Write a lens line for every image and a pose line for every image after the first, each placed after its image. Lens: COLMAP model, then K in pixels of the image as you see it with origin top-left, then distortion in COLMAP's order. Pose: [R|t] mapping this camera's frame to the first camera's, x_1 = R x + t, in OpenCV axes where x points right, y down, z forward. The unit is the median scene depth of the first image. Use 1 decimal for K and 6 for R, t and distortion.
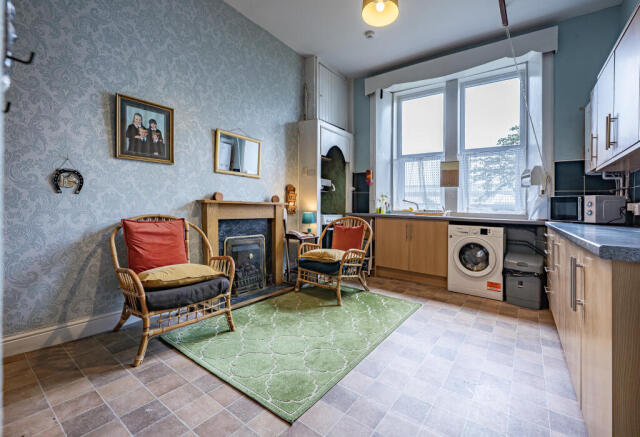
lens RADIAL K [[268.5, 0, 347.4], [0, 268.5, 211.9], [0, 0, 1]] dist [-0.000860, -0.000187]
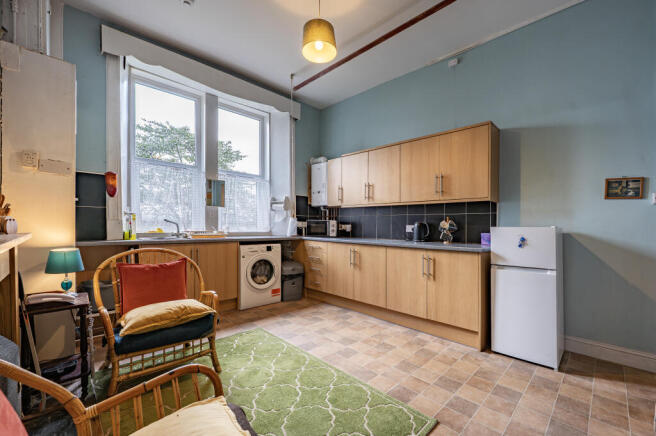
lens RADIAL K [[269.6, 0, 332.8], [0, 269.6, 221.6], [0, 0, 1]] dist [-0.002888, -0.000515]
pose [[0.214781, -0.013571, 0.976568, -0.643492], [0.009336, 0.999886, 0.011842, -0.061599], [-0.976618, 0.006574, 0.214884, 0.515412]]
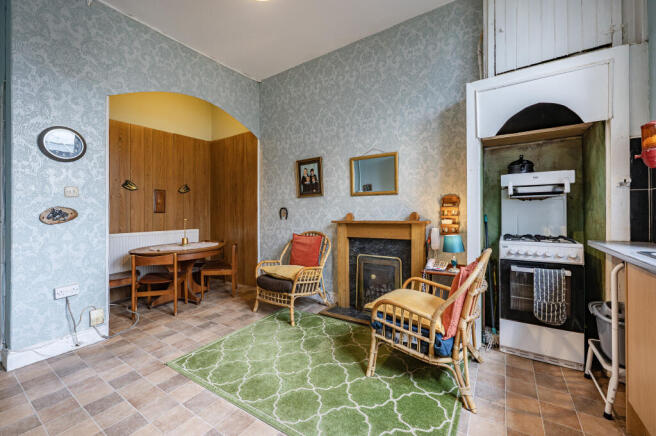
lens RADIAL K [[269.6, 0, 325.9], [0, 269.6, 214.2], [0, 0, 1]] dist [-0.002888, -0.000515]
pose [[0.000532, -0.009898, -0.999951, 0.613396], [0.006002, 0.999933, -0.009895, -0.053249], [0.999982, -0.005997, 0.000591, 0.818240]]
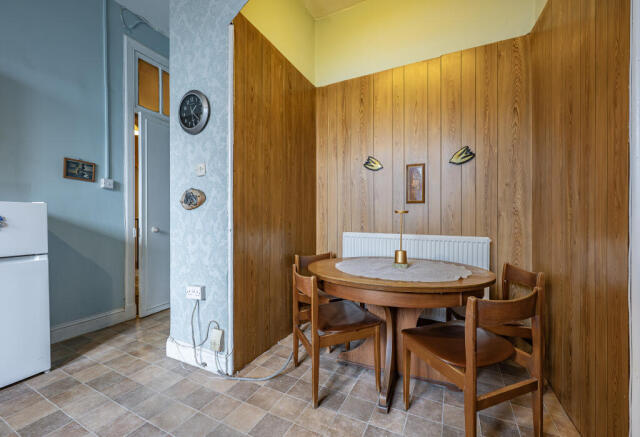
lens RADIAL K [[268.5, 0, 323.1], [0, 268.5, 217.3], [0, 0, 1]] dist [-0.000860, -0.000187]
pose [[-0.990846, -0.034295, -0.130569, -0.396464], [-0.034156, 0.999411, -0.003311, -0.026334], [0.130605, 0.001179, -0.991434, 0.729427]]
